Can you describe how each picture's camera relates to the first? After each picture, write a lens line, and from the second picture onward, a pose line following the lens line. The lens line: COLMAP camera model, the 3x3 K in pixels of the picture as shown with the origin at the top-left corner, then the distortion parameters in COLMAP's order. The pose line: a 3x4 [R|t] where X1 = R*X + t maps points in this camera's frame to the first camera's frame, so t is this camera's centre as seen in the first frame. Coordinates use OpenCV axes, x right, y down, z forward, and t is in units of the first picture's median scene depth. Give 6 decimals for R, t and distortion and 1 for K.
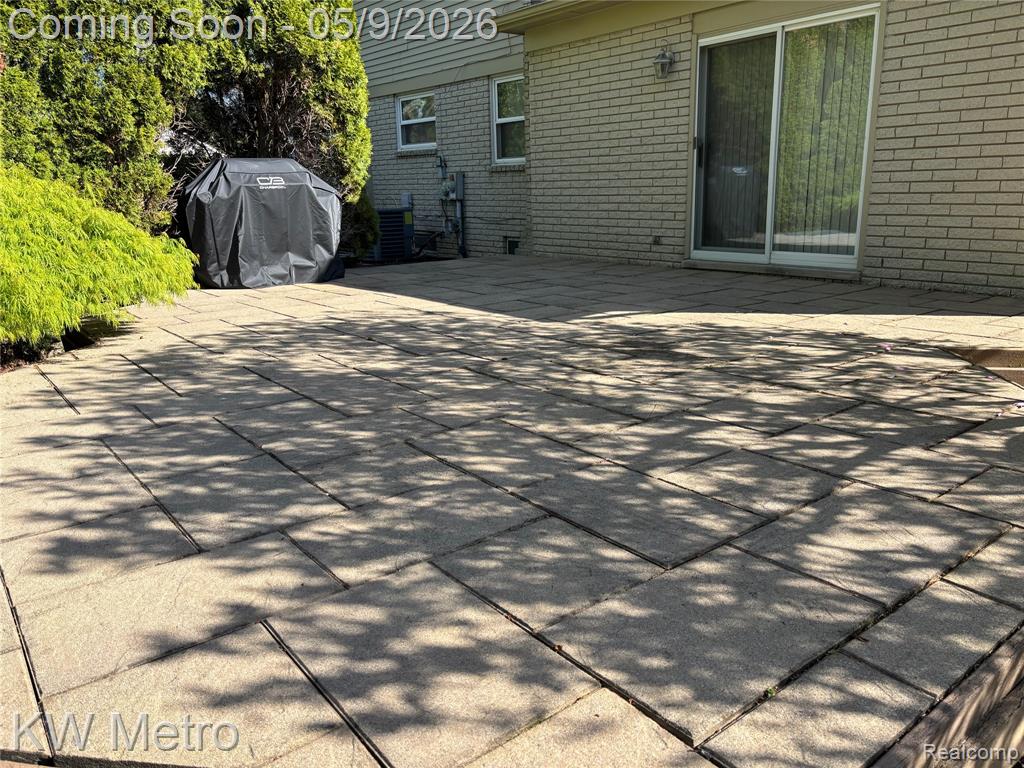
lens RADIAL K [[778.6, 0, 511.6], [0, 778.6, 383.6], [0, 0, 1]] dist [0.006419, 0.001265]
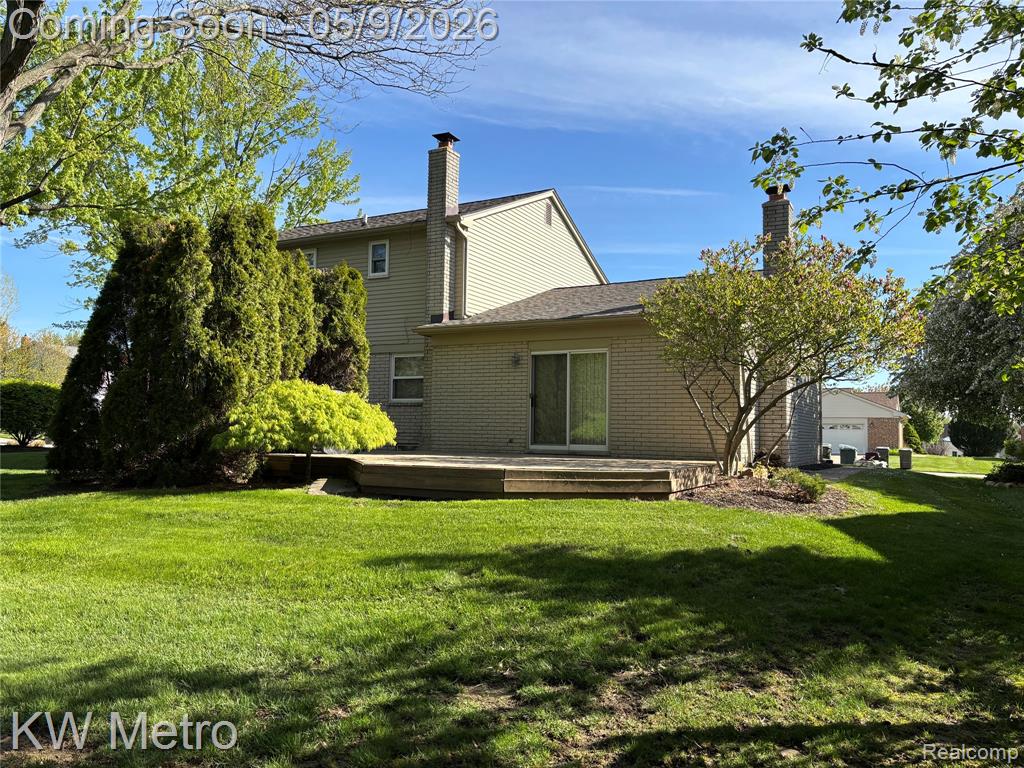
lens RADIAL K [[778.6, 0, 512.2], [0, 778.6, 385.0], [0, 0, 1]] dist [0.006419, 0.001265]
pose [[0.908736, 0.067729, 0.411840, -0.715890], [0.064604, 0.952028, -0.299115, 0.311049], [-0.412342, 0.298423, 0.860766, -0.864538]]
